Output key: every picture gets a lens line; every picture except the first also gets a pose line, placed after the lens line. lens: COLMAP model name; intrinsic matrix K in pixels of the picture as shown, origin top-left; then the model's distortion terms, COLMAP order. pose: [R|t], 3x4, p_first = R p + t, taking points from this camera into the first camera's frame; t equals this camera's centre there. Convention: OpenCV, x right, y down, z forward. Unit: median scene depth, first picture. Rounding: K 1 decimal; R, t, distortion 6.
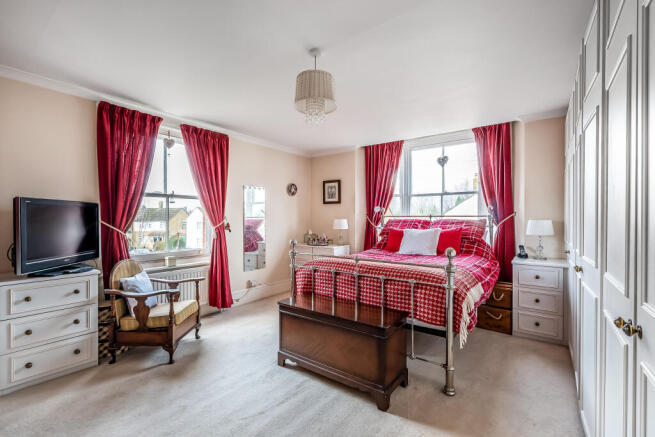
lens RADIAL K [[300.9, 0, 327.5], [0, 300.9, 218.5], [0, 0, 1]] dist [-0.001416, 0.000114]
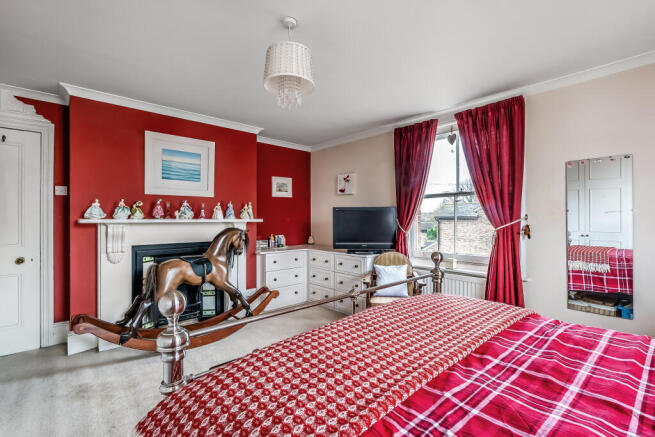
lens RADIAL K [[300.9, 0, 327.5], [0, 300.9, 218.5], [0, 0, 1]] dist [-0.001416, 0.000114]
pose [[-0.228435, -0.003595, -0.973553, 0.466582], [-0.002944, 0.999991, -0.003002, 0.004496], [0.973555, 0.002180, -0.228443, 0.797293]]
